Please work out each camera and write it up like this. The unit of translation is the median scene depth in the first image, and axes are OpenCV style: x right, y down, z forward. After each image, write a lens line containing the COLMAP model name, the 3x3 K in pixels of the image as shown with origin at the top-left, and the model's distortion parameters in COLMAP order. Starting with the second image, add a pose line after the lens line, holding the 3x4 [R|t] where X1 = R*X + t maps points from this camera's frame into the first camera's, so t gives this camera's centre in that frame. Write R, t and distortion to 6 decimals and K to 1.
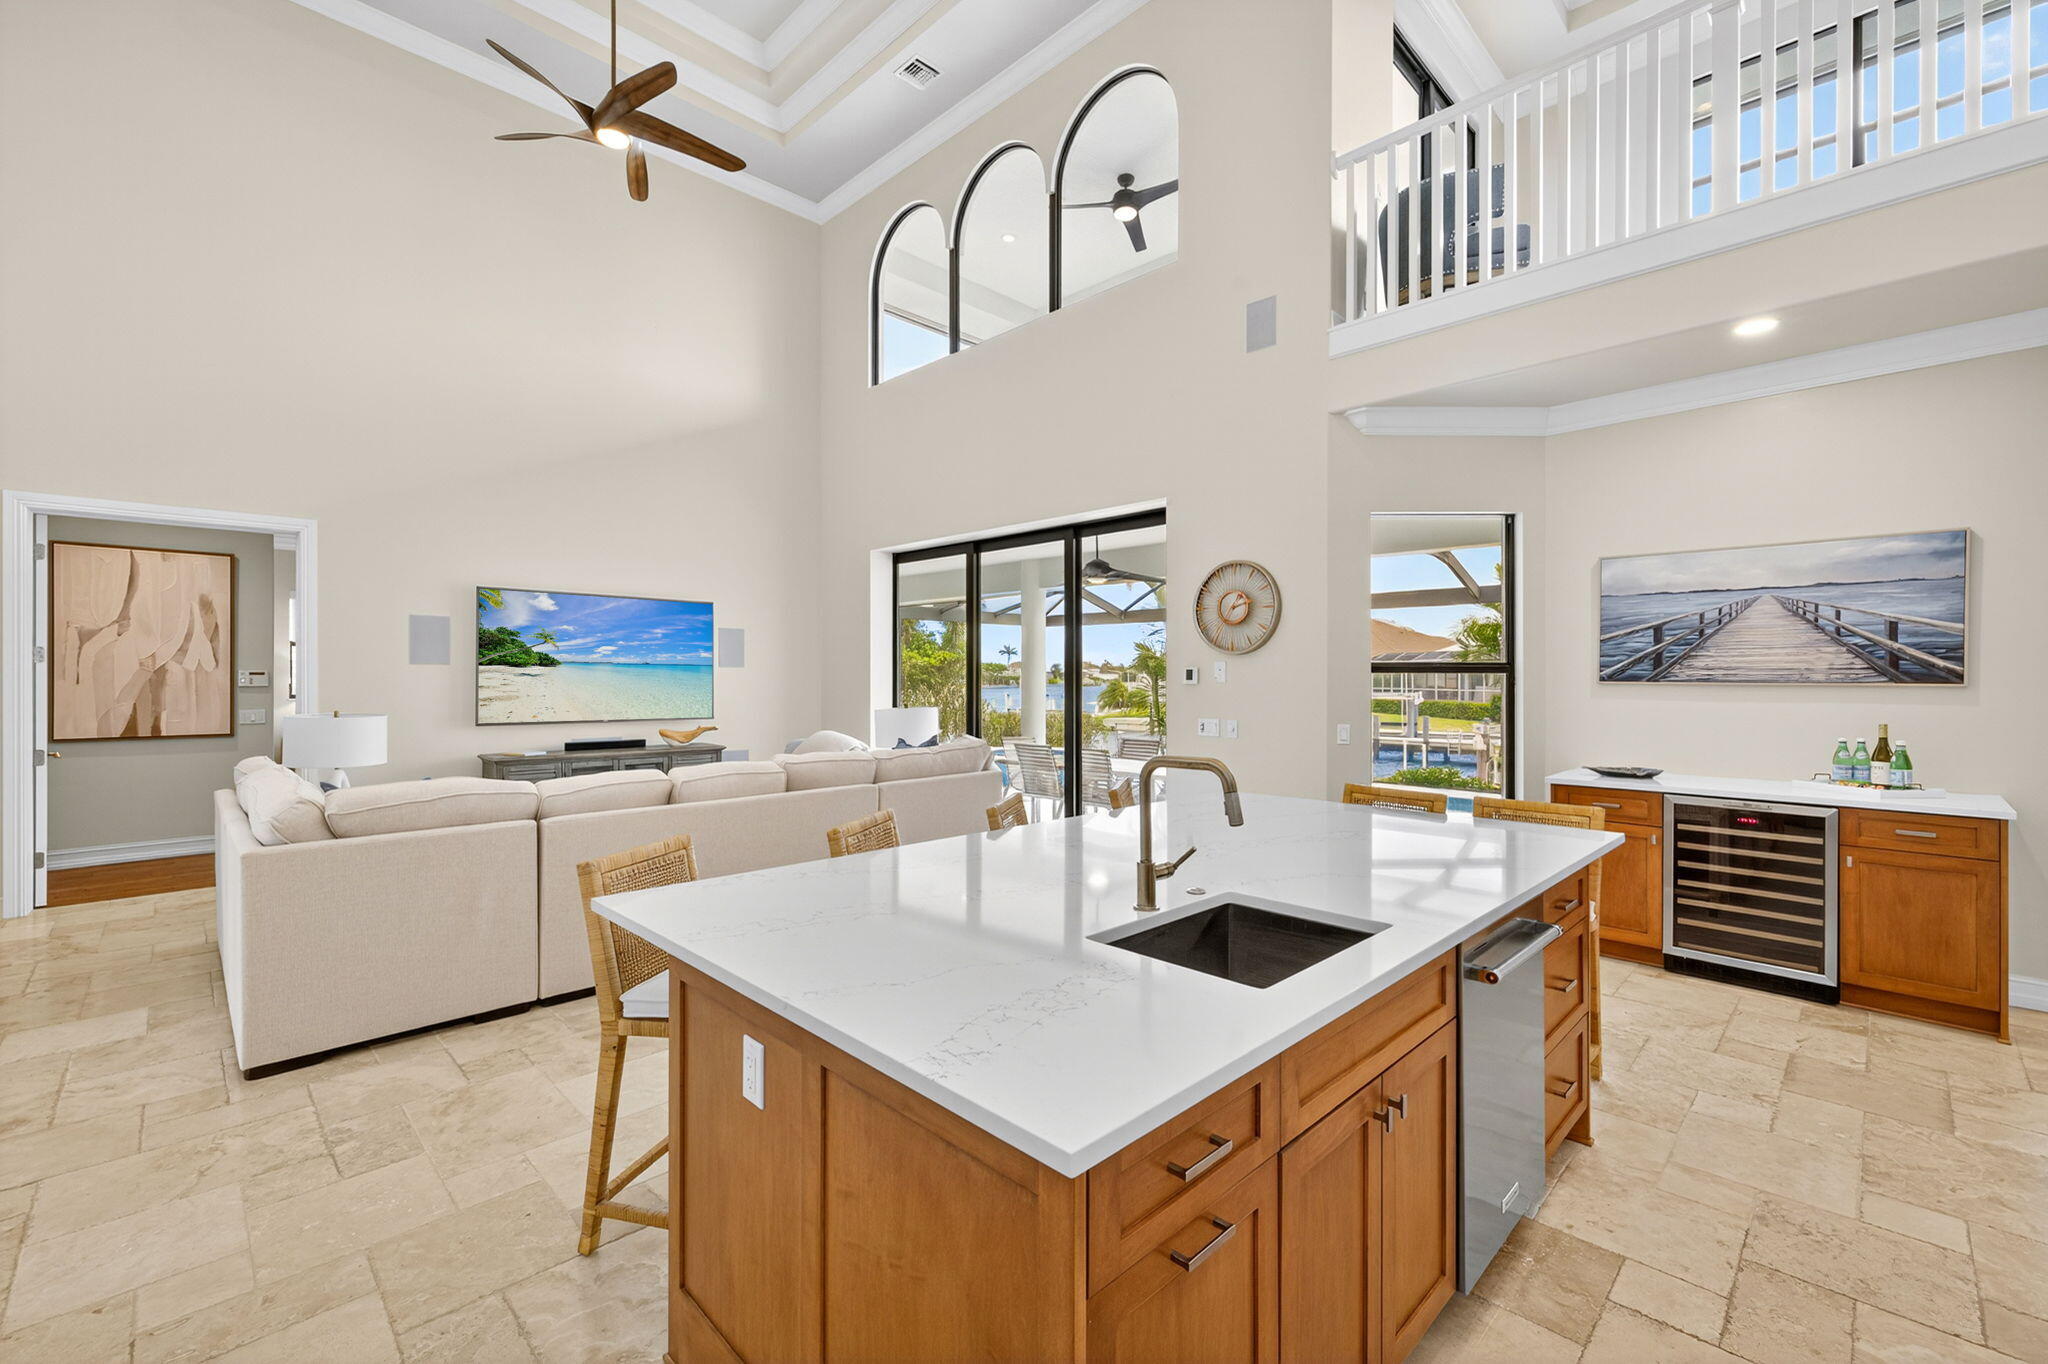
lens RADIAL K [[852.9, 0, 1045.0], [0, 852.9, 677.0], [0, 0, 1]] dist [0.000661, 0.001399]
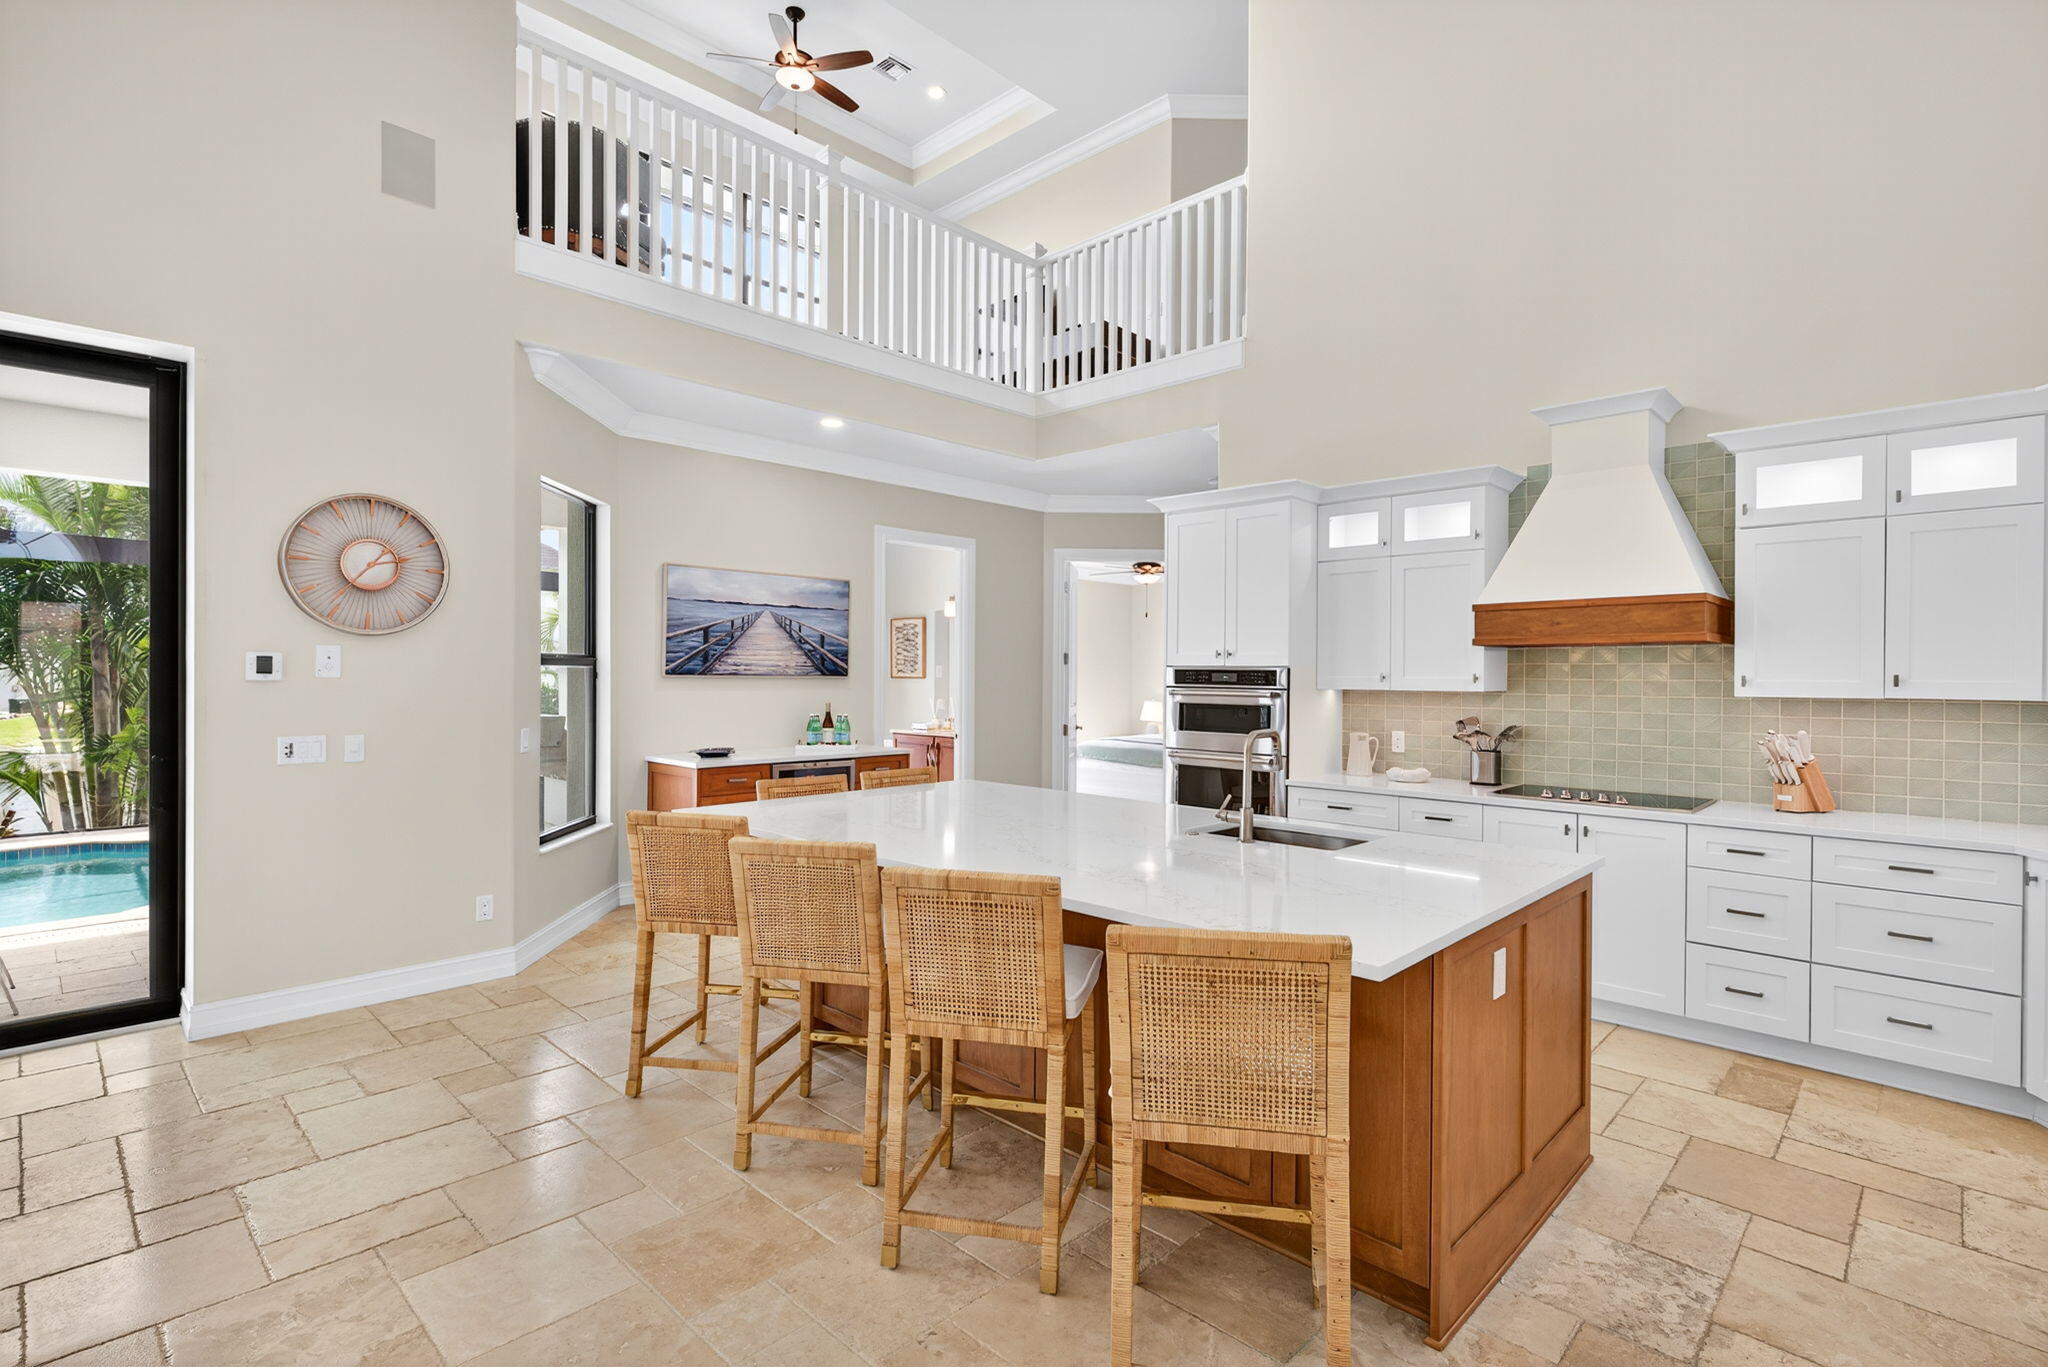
lens RADIAL K [[973.7, 0, 1011.0], [0, 973.7, 675.6], [0, 0, 1]] dist [0.008352, -0.000607]
pose [[-0.005370, -0.003702, 0.999979, -0.466043], [-0.008357, 0.999958, 0.003657, -0.001710], [-0.999951, -0.008337, -0.005401, 0.426003]]
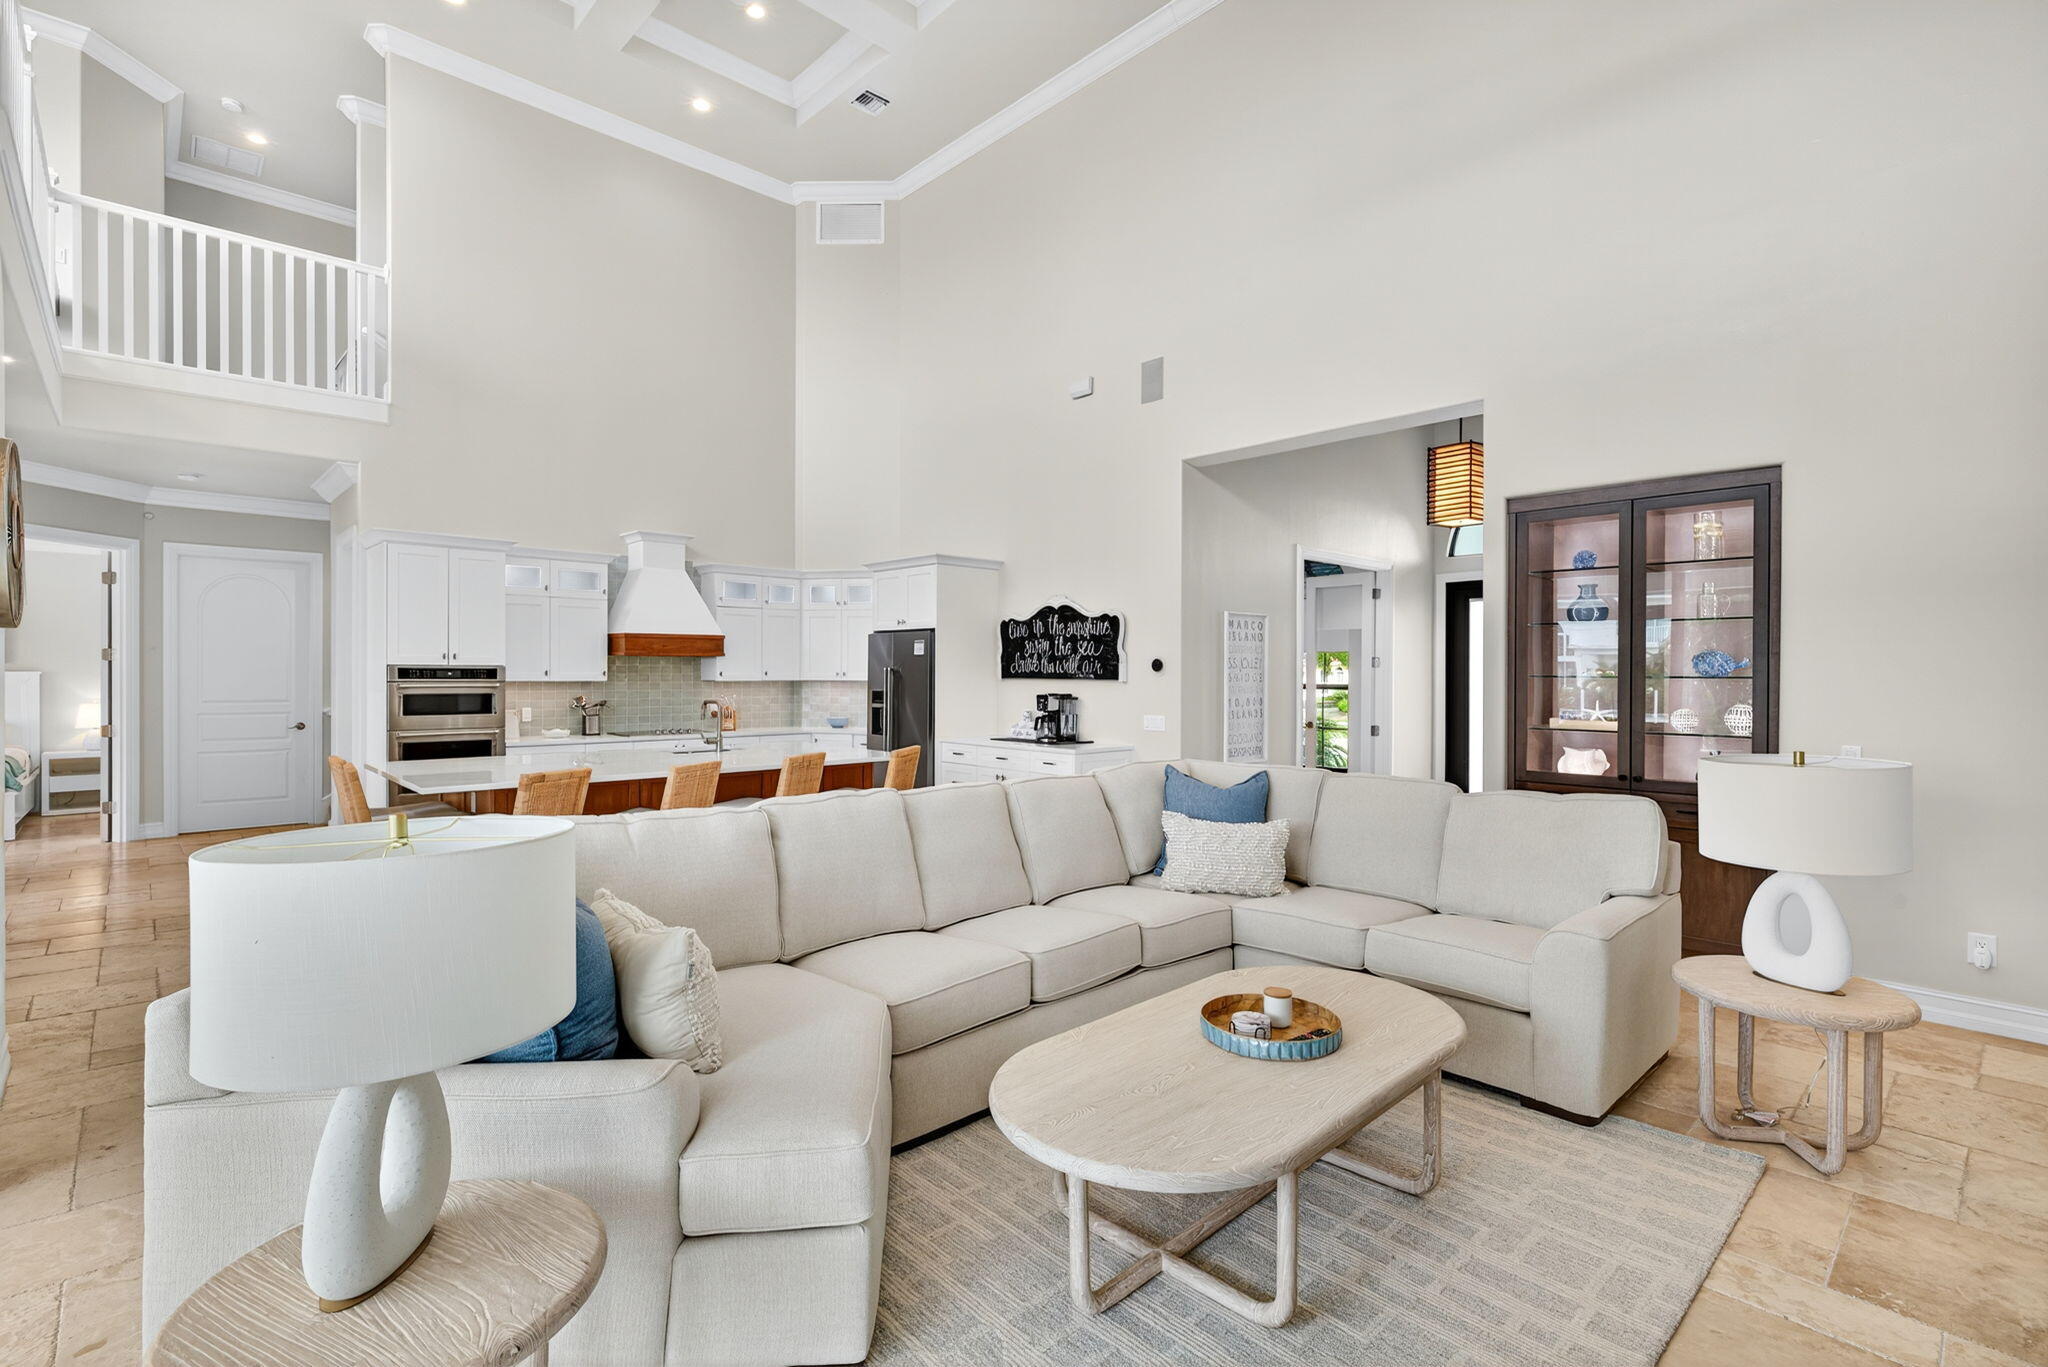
lens RADIAL K [[973.7, 0, 1033.5], [0, 973.7, 680.3], [0, 0, 1]] dist [0.008352, -0.000607]
pose [[-0.999132, -0.005364, 0.041307, -0.368429], [-0.005060, 0.999959, 0.007463, -0.003130], [-0.041346, 0.007247, -0.999119, 1.363249]]
